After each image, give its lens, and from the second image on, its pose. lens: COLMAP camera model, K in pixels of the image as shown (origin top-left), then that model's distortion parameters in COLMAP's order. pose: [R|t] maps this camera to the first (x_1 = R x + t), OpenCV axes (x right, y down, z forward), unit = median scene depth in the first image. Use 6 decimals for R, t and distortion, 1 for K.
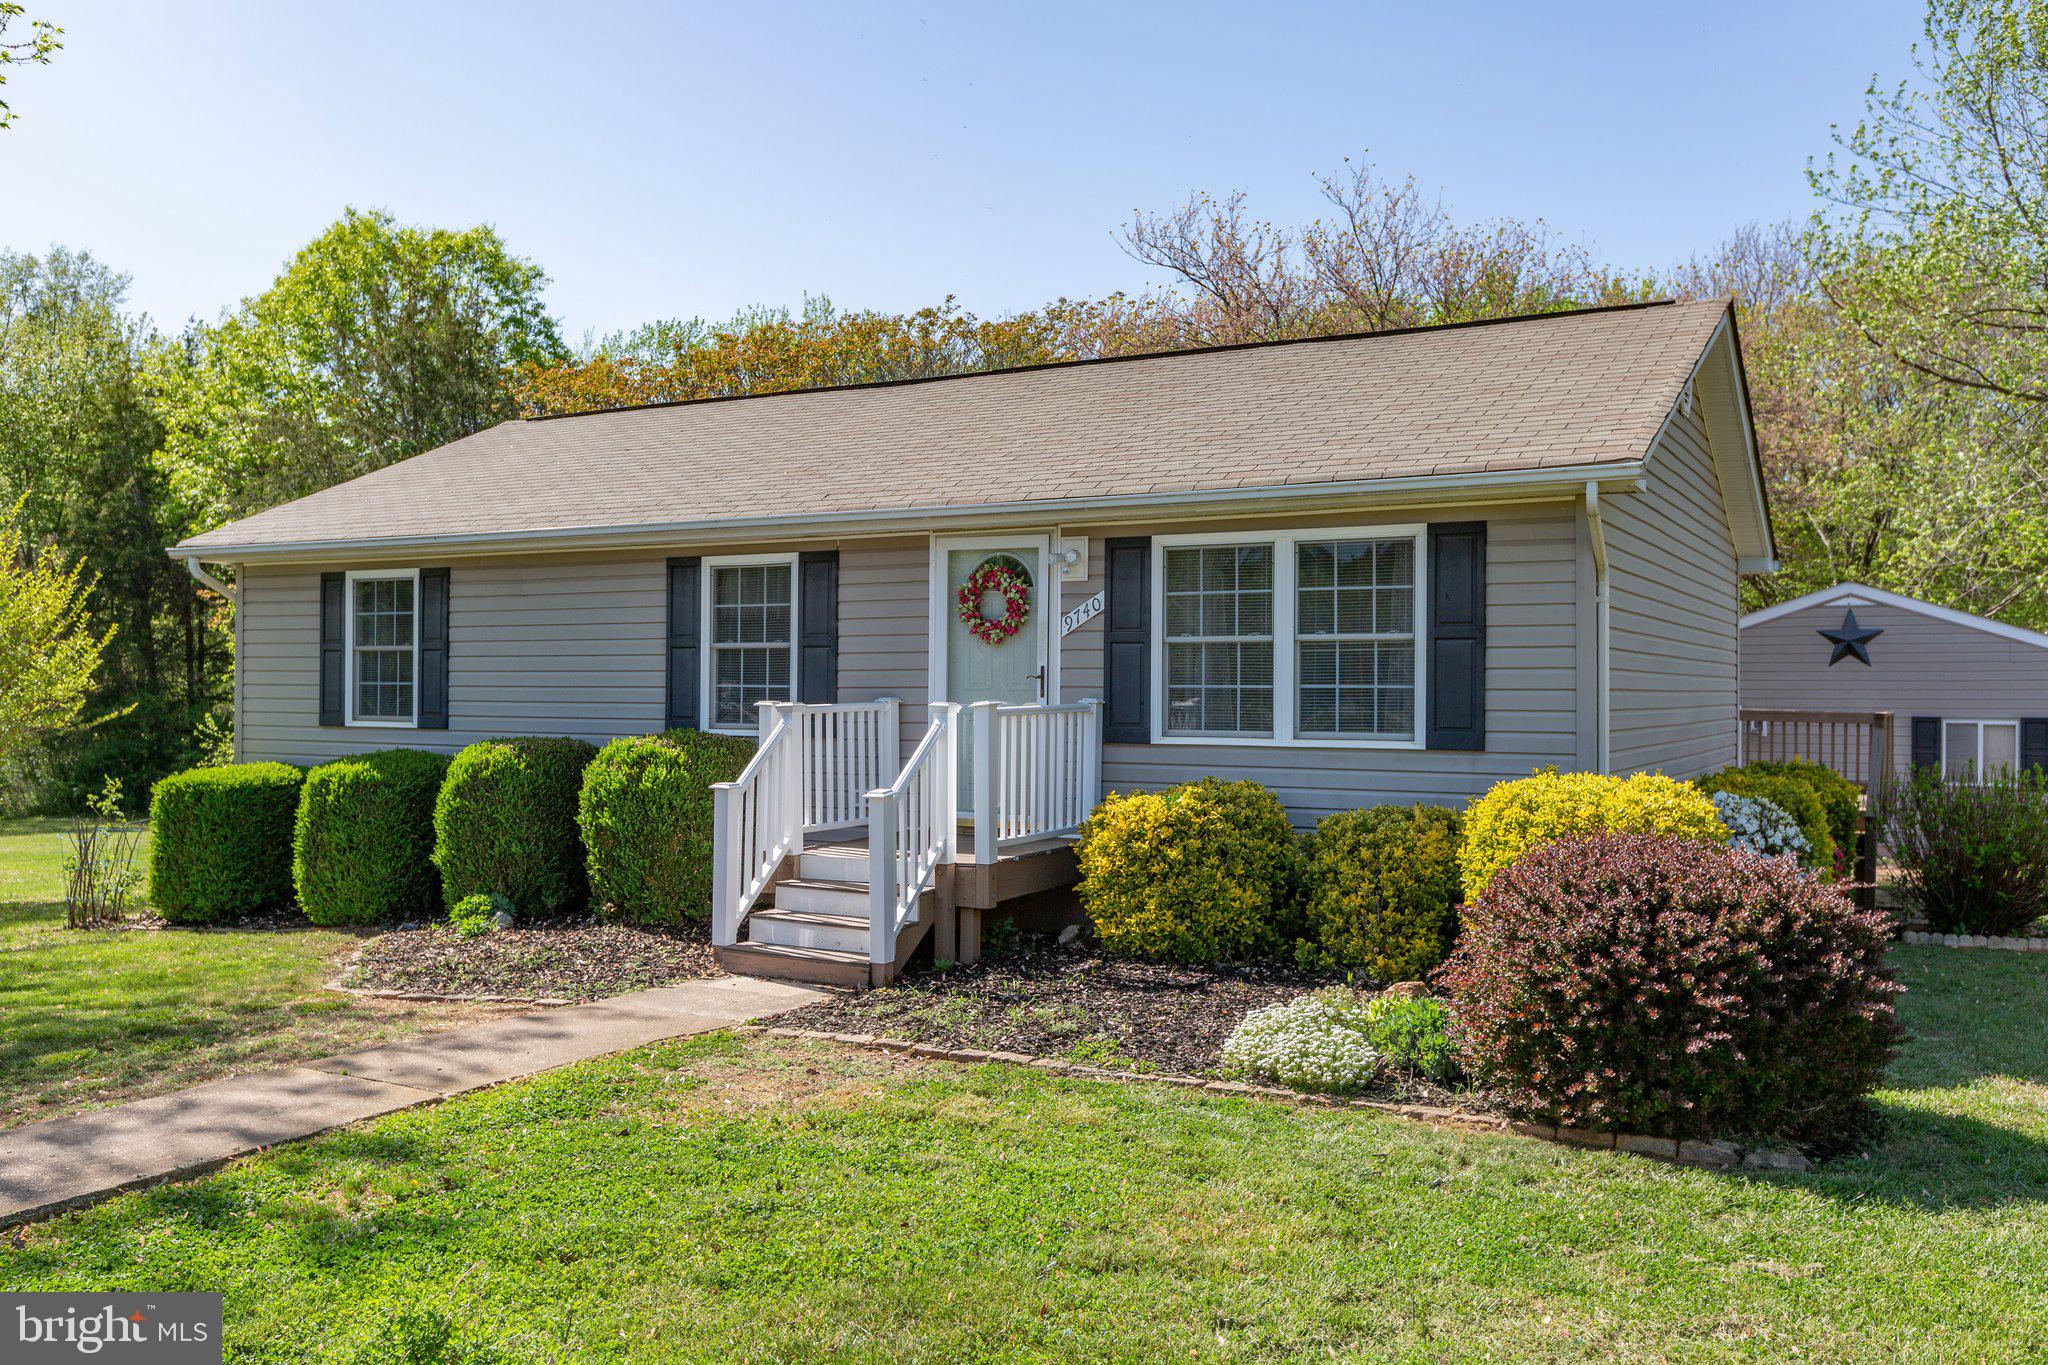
lens RADIAL K [[1694.6, 0, 1019.6], [0, 1694.6, 679.9], [0, 0, 1]] dist [0.001380, 0.007630]
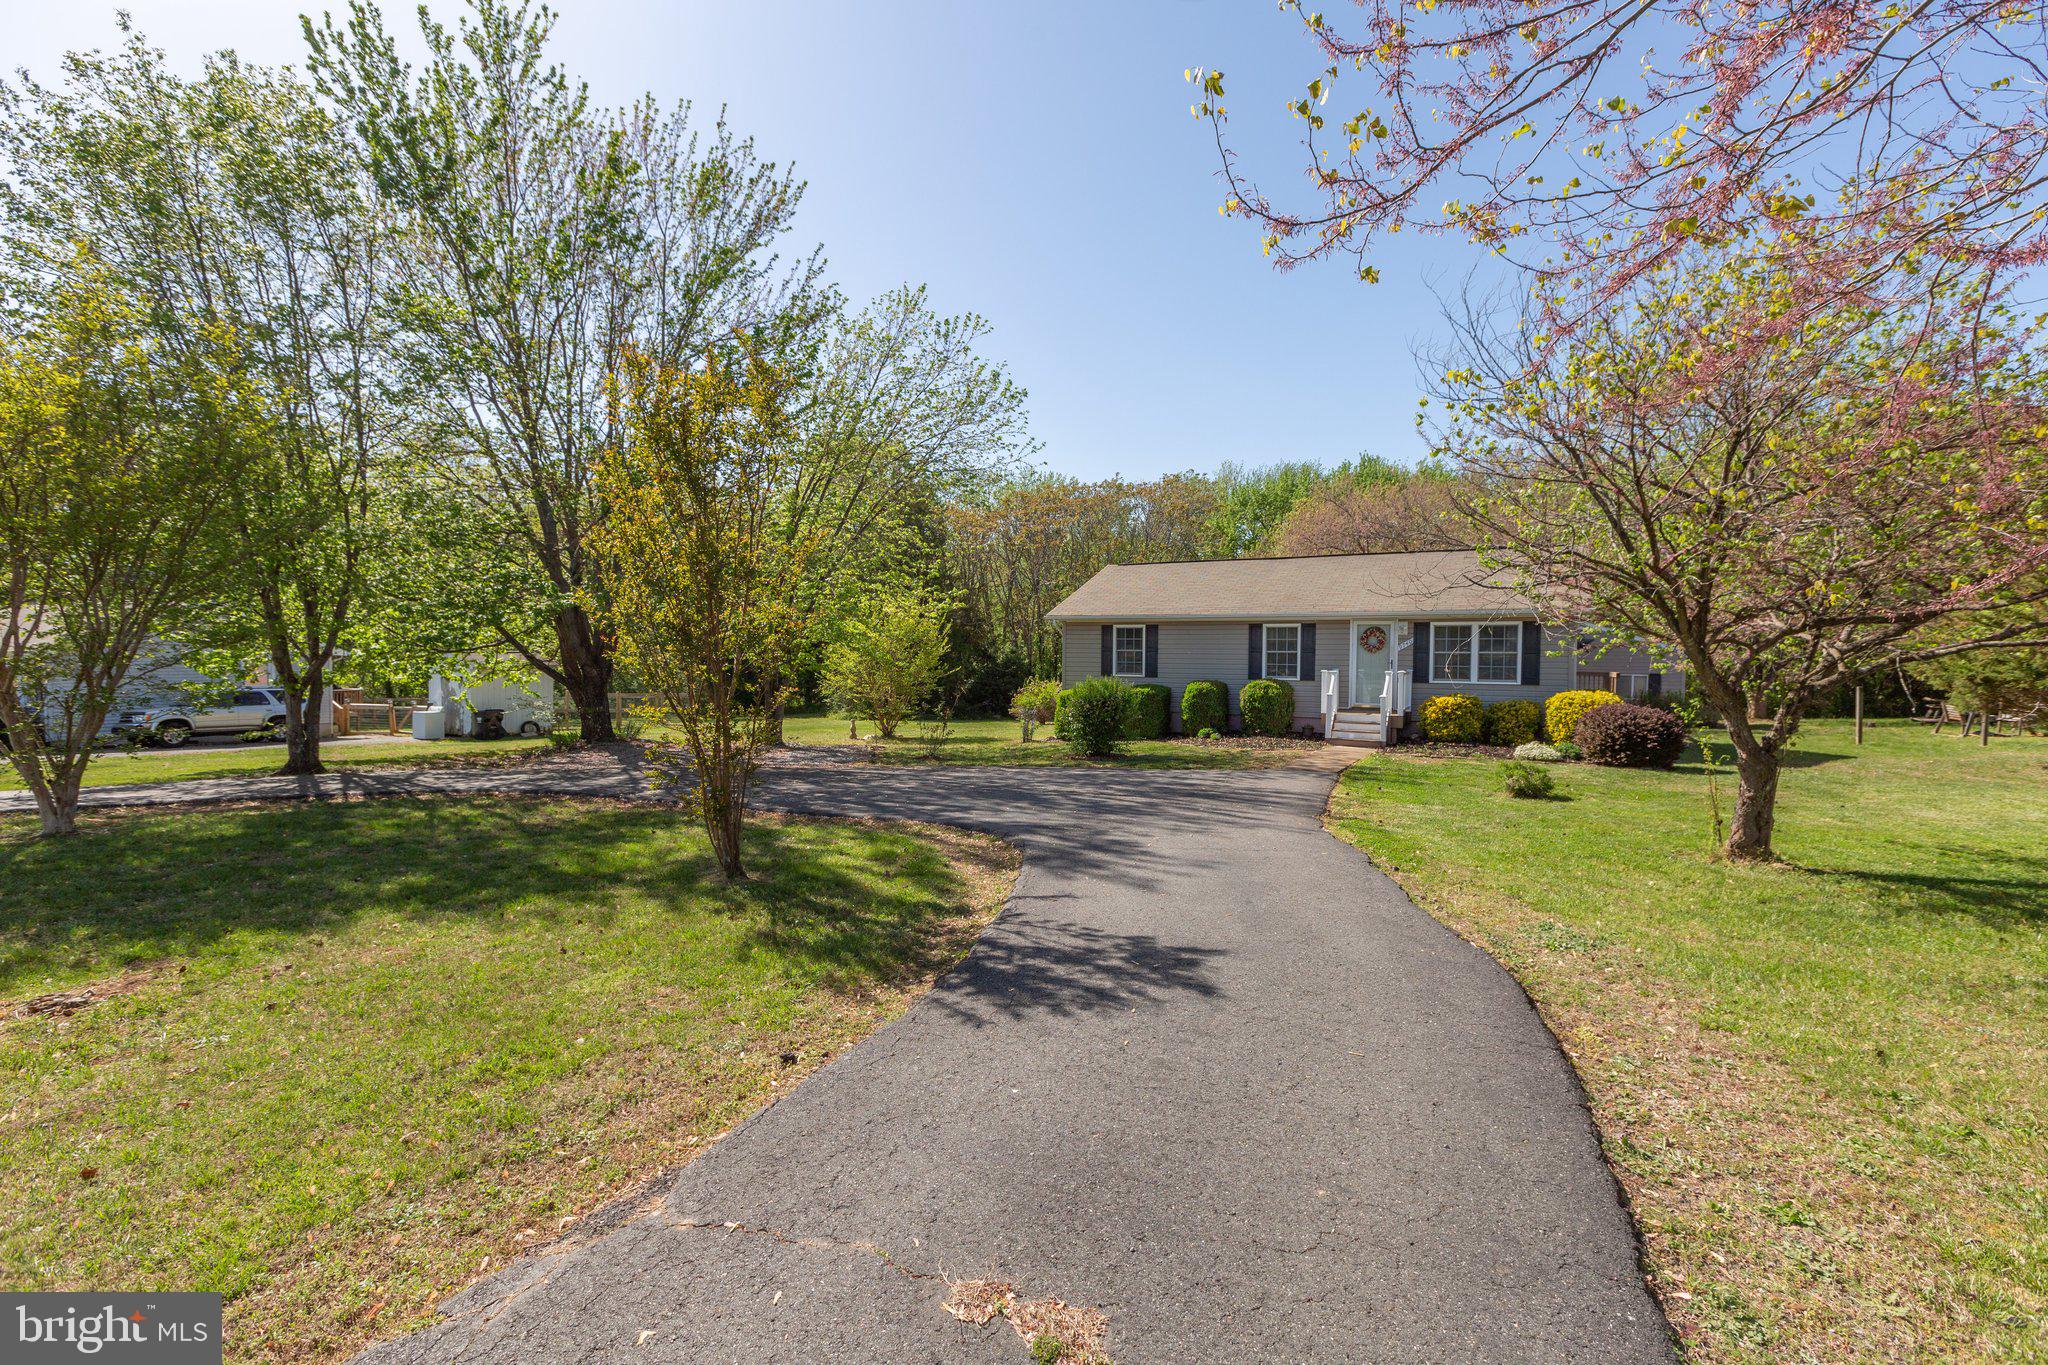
lens RADIAL K [[918.6, 0, 1021.9], [0, 918.6, 682.3], [0, 0, 1]] dist [-0.001973, -0.000841]
pose [[0.999929, 0.000756, -0.011873, -0.718373], [-0.000260, 0.999132, 0.041665, -0.039923], [0.011895, -0.041659, 0.999061, -0.866055]]
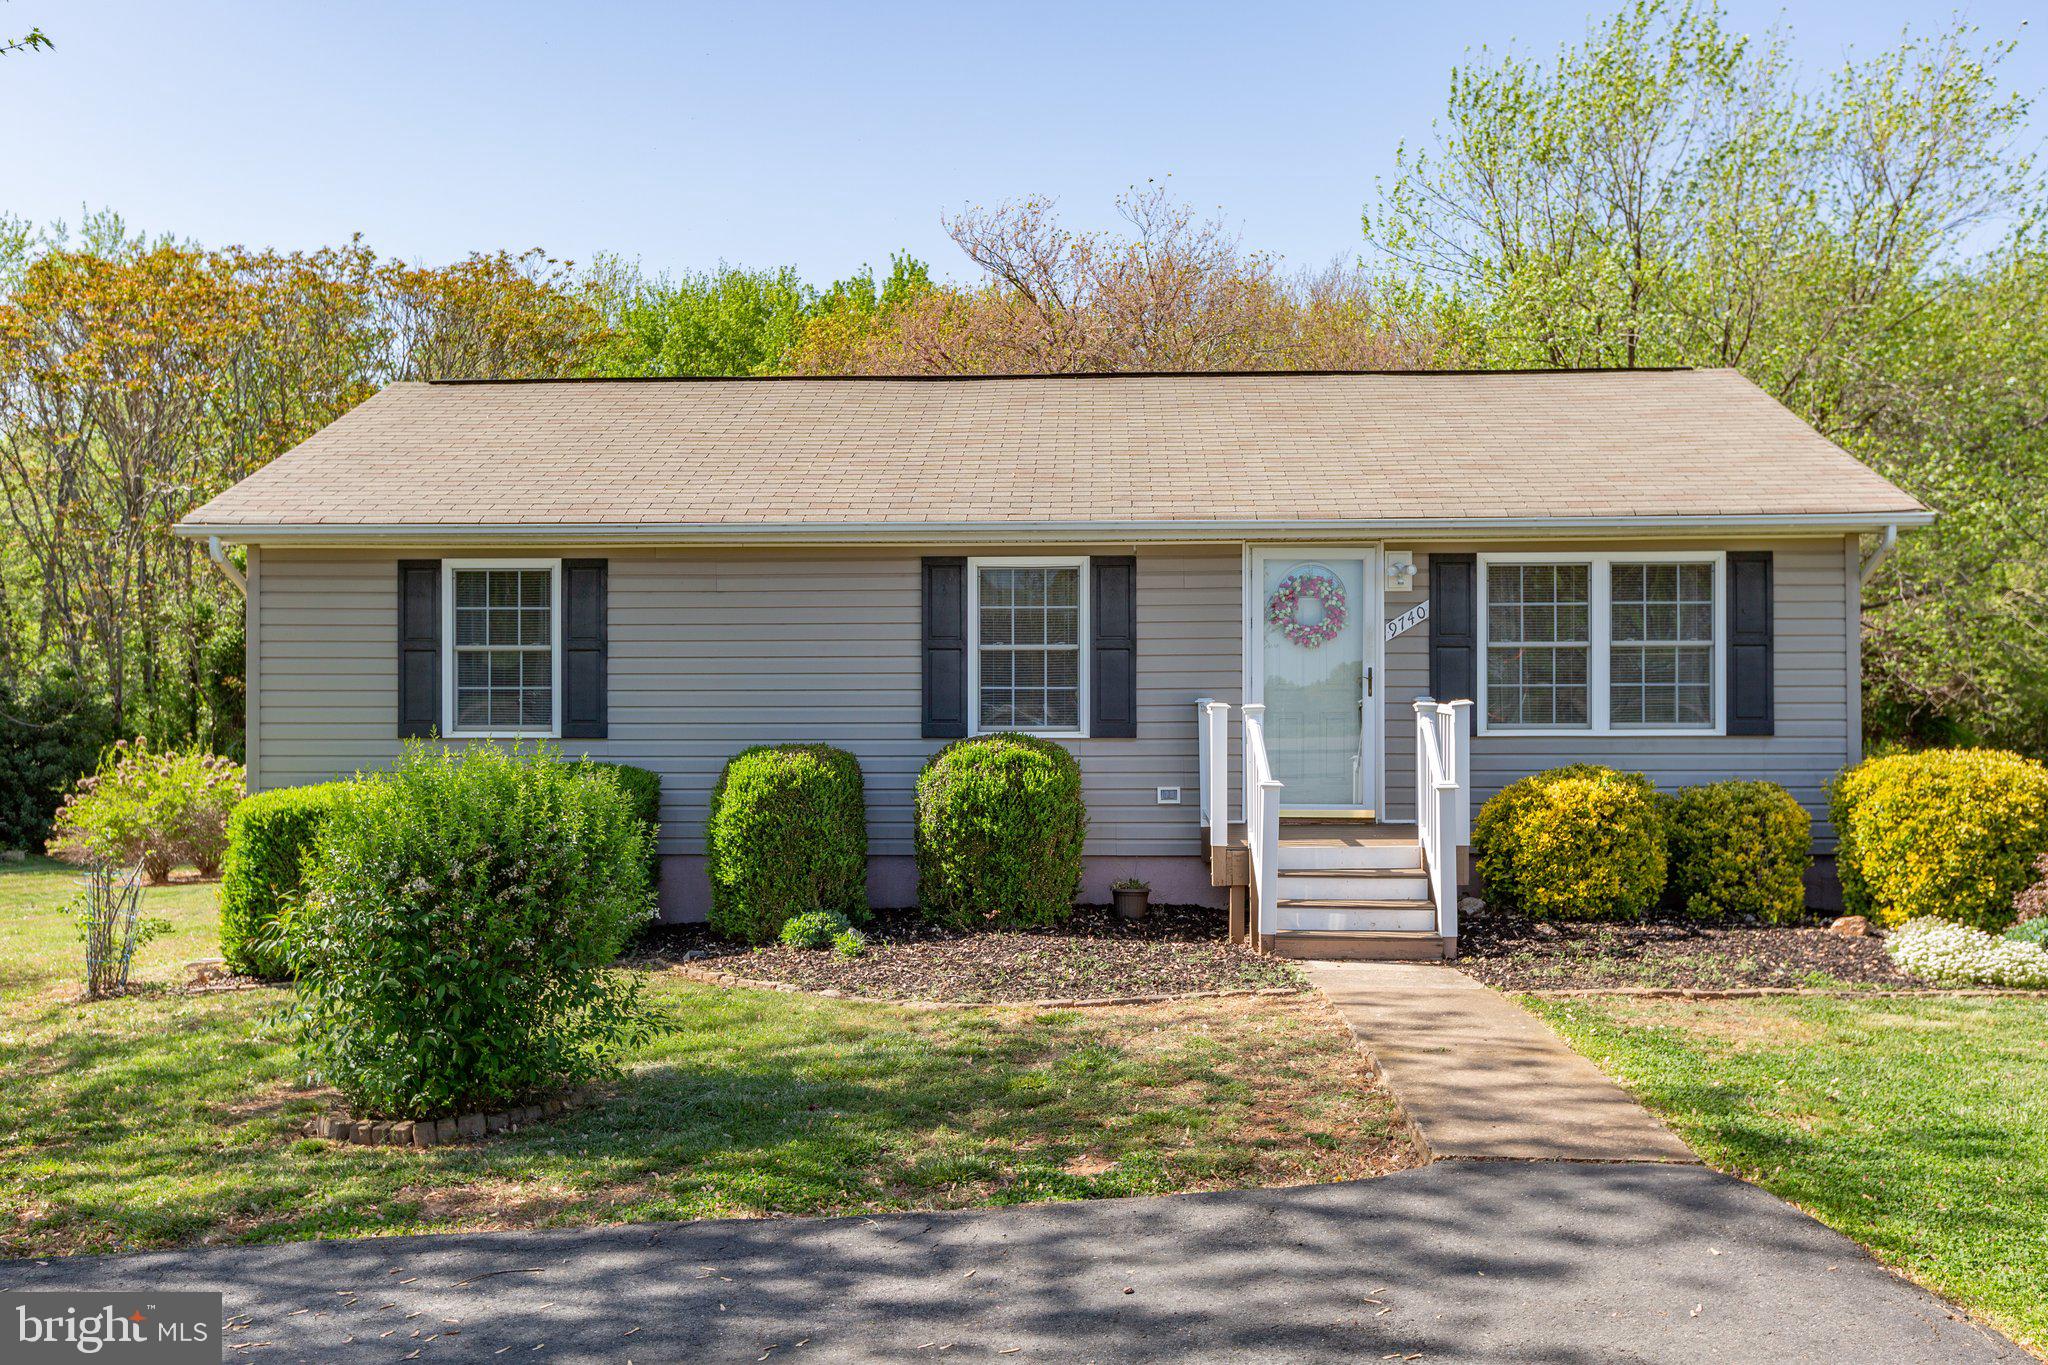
lens RADIAL K [[1788.6, 0, 1032.9], [0, 1788.6, 685.1], [0, 0, 1]] dist [0.008744, -0.004636]
pose [[0.892123, -0.009823, 0.451686, -0.719090], [0.004990, 0.999917, 0.011890, -0.012035], [-0.451765, -0.008353, 0.892098, 0.060691]]
